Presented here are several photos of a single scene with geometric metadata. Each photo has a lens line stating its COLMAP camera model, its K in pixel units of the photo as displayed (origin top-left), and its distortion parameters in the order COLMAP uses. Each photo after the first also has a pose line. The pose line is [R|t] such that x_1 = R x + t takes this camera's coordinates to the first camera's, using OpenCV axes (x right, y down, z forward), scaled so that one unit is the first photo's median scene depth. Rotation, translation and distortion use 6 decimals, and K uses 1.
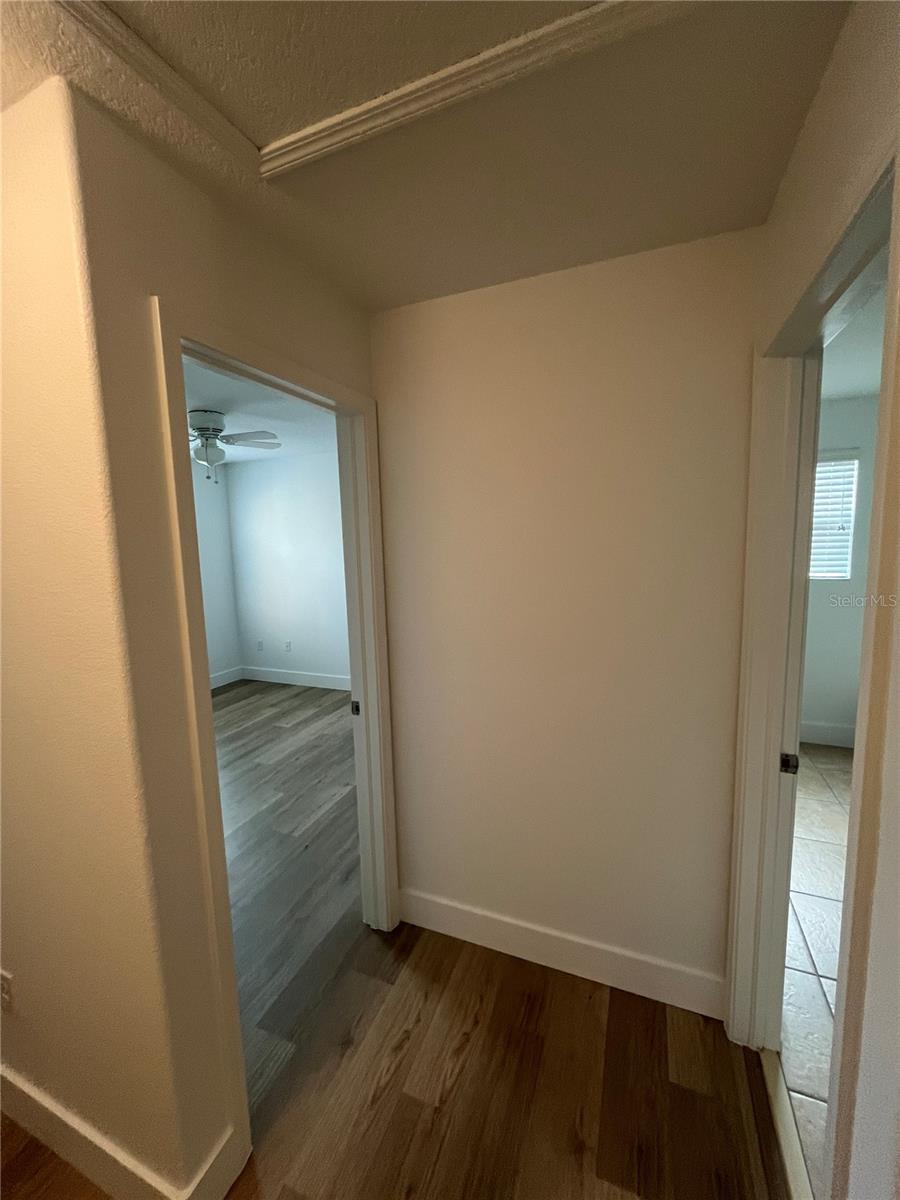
lens RADIAL K [[489.2, 0, 449.9], [0, 489.2, 595.1], [0, 0, 1]] dist [-0.003321, -0.000081]
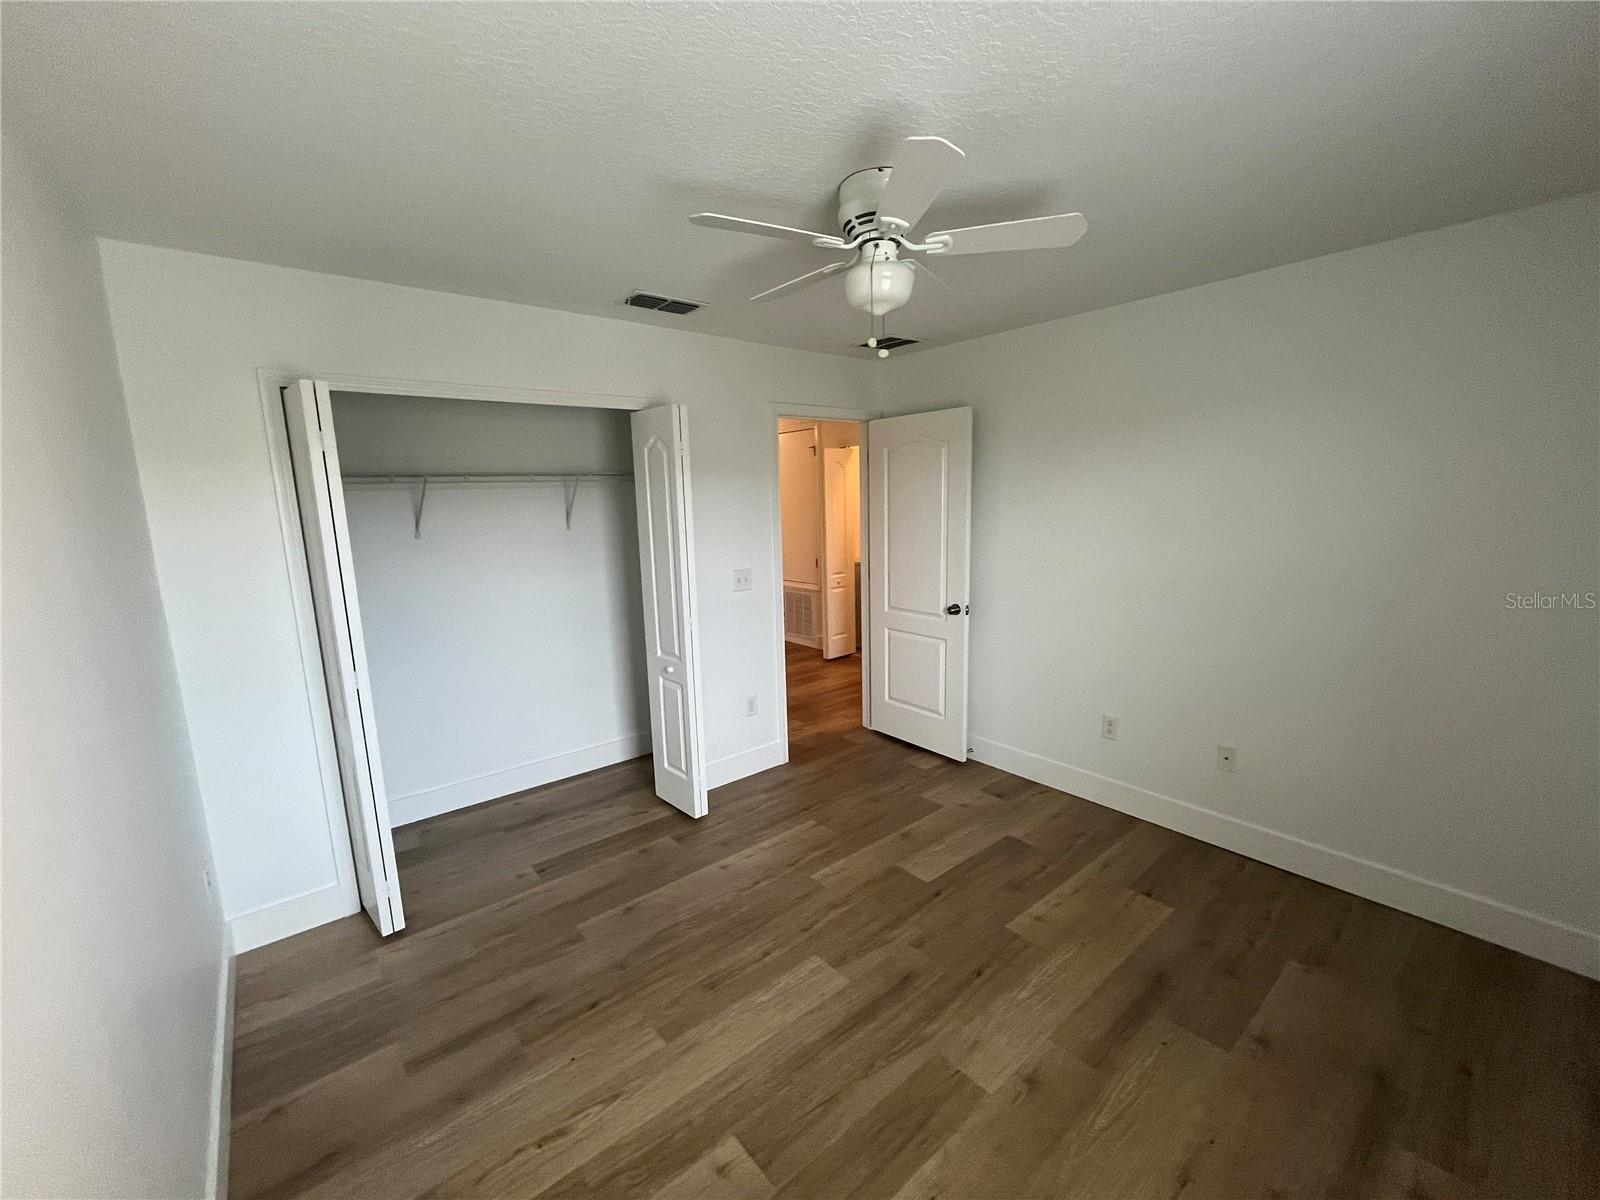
lens RADIAL K [[652.3, 0, 791.2], [0, 652.3, 605.3], [0, 0, 1]] dist [-0.003321, -0.000081]
pose [[-0.875433, -0.034943, 0.482074, -0.563360], [0.108430, 0.957764, 0.266330, -0.144901], [-0.471020, 0.285426, -0.834669, 1.270446]]
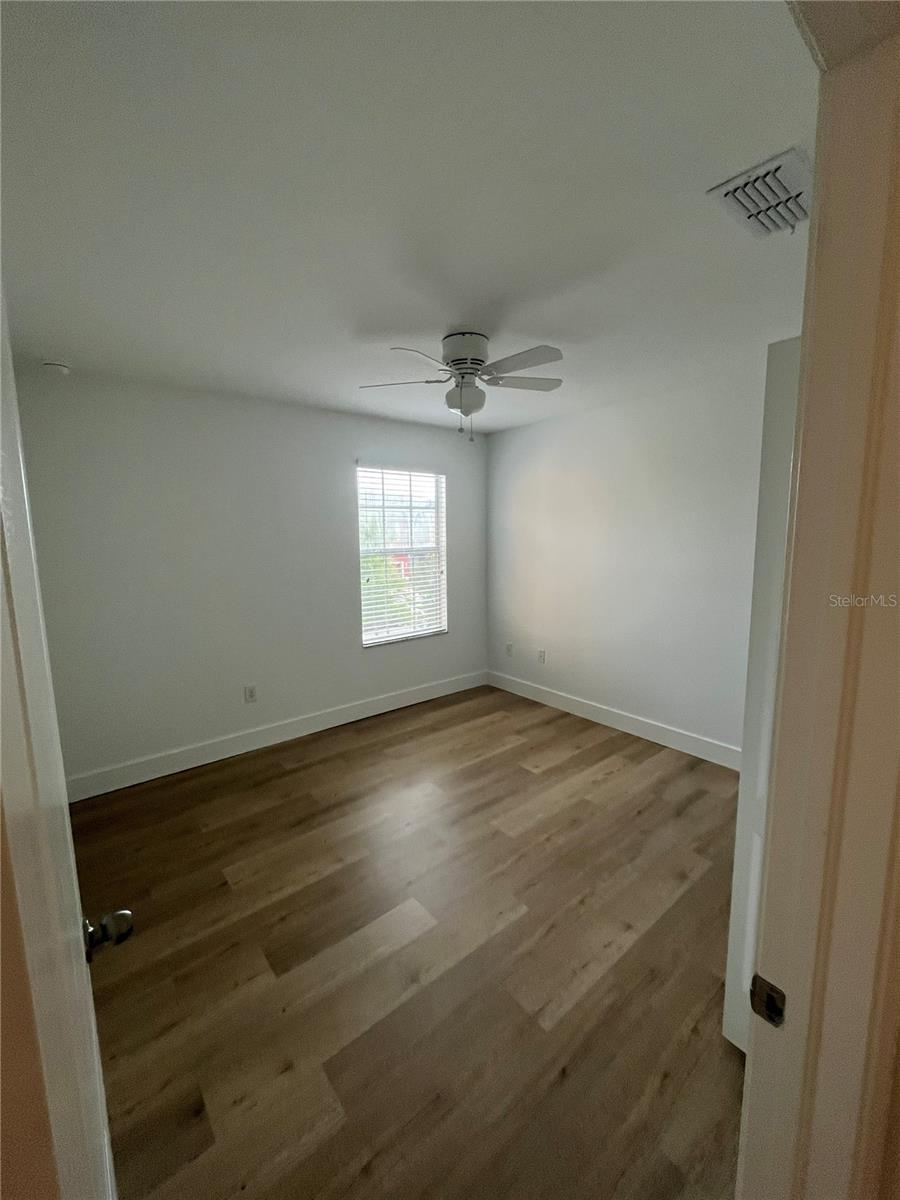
lens RADIAL K [[489.2, 0, 449.9], [0, 489.2, 595.1], [0, 0, 1]] dist [-0.003321, -0.000081]
pose [[0.878018, 0.080247, -0.471853, -0.122216], [-0.071237, 0.996774, 0.036962, -0.019998], [0.473297, 0.001160, 0.880902, 0.292330]]
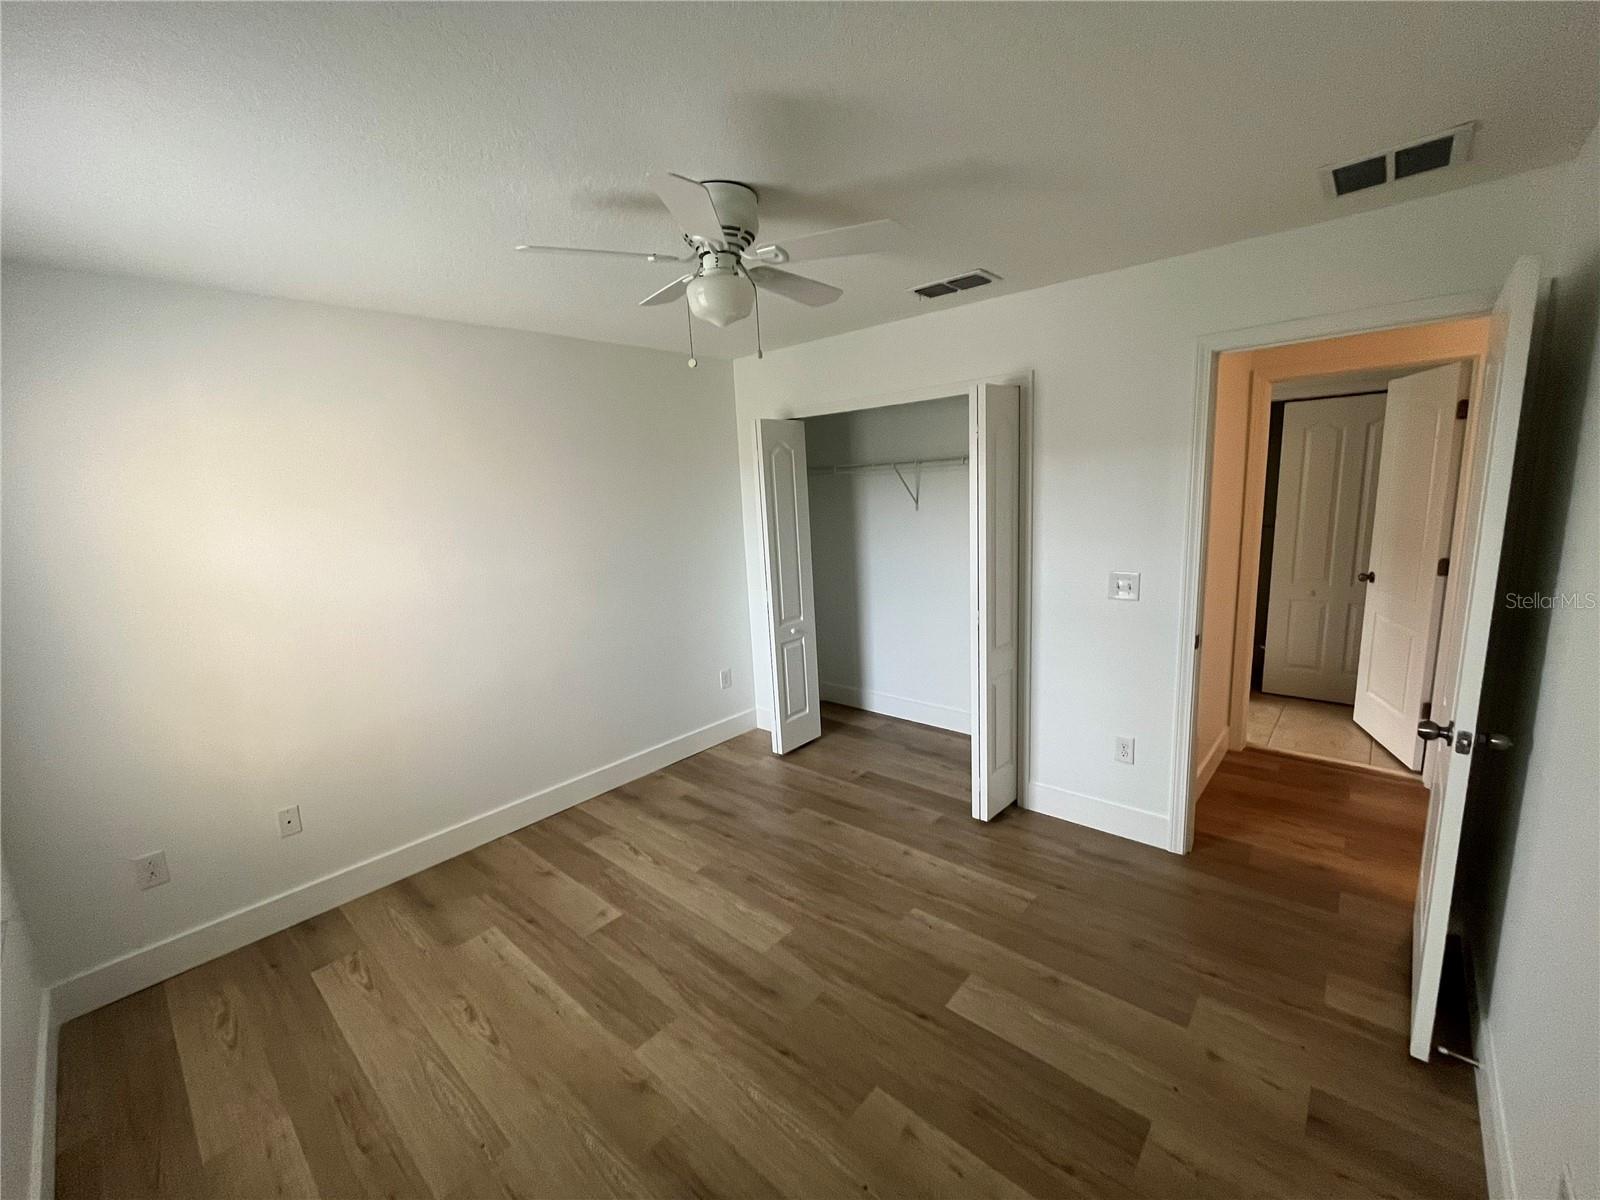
lens RADIAL K [[652.3, 0, 791.2], [0, 652.3, 605.3], [0, 0, 1]] dist [-0.003321, -0.000081]
pose [[0.341957, -0.165655, 0.924999, -0.831889], [0.162010, 0.979993, 0.115612, -0.064155], [-0.925645, 0.110325, 0.361953, 0.621828]]
